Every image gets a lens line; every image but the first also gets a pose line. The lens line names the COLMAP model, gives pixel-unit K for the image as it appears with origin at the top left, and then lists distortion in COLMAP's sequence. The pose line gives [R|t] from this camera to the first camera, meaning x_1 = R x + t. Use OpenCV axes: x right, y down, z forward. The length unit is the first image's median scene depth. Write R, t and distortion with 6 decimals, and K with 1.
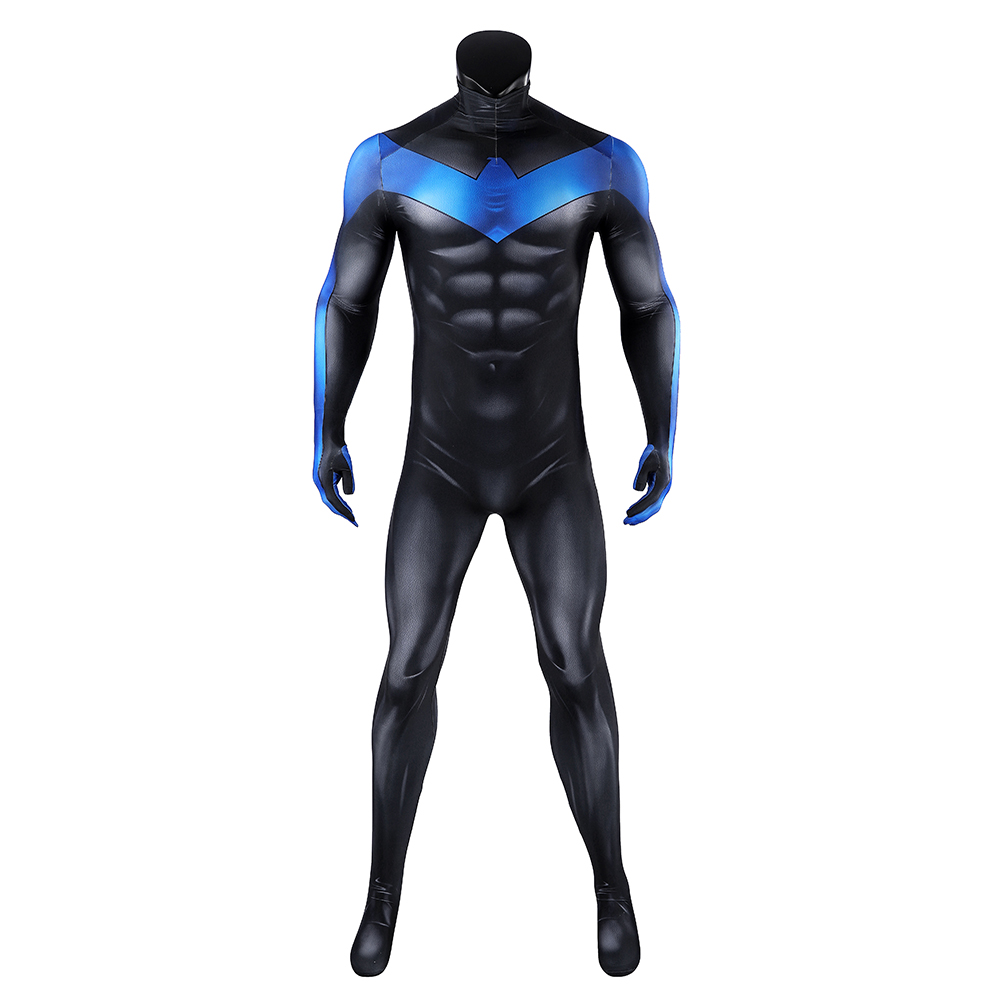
lens RADIAL K [[1162.3, 0, 499.4], [0, 1162.3, 510.0], [0, 0, 1]] dist [-0.056053, 0.000000]
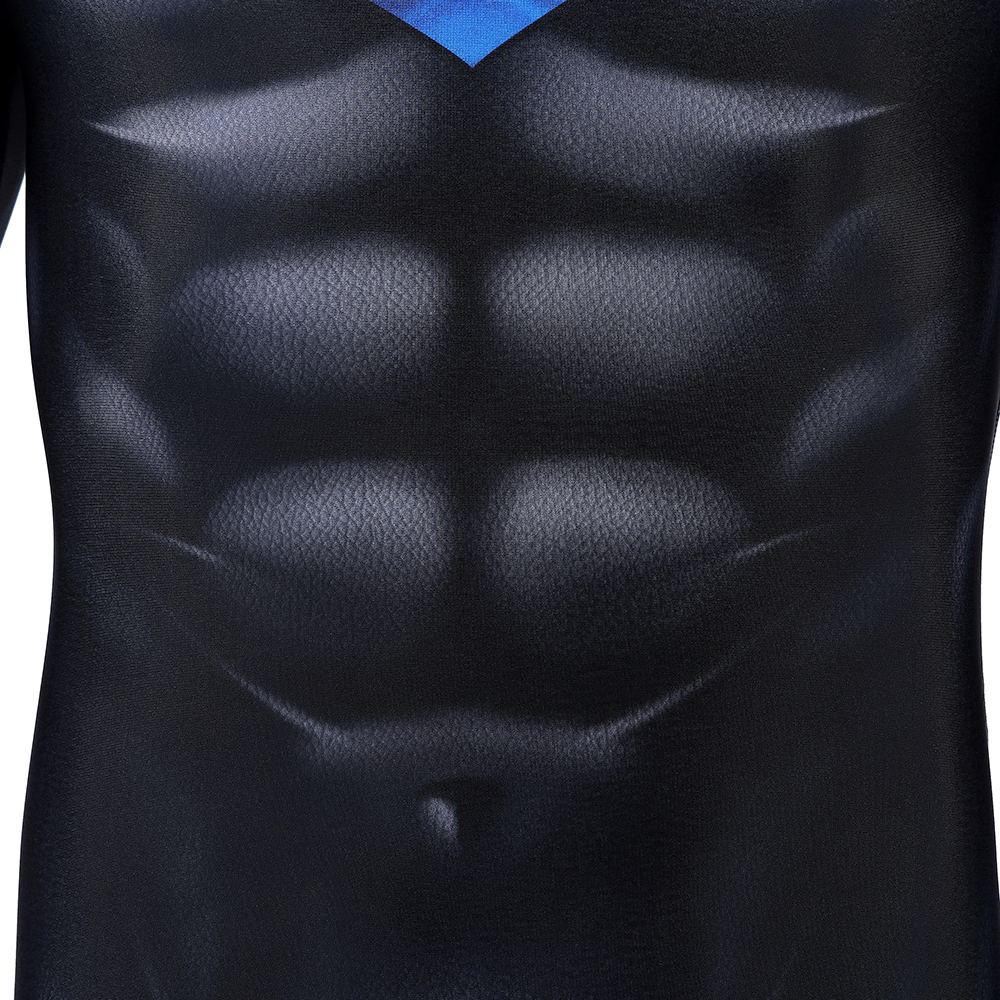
lens RADIAL K [[2283.4, 0, 539.9], [0, 2283.4, 426.3], [0, 0, 1]] dist [0.100982, 0.000000]
pose [[0.991844, -0.003483, -0.127409, 0.048050], [-0.020050, 0.982916, -0.182958, -0.119275], [0.125869, 0.184021, 0.974830, 0.684802]]
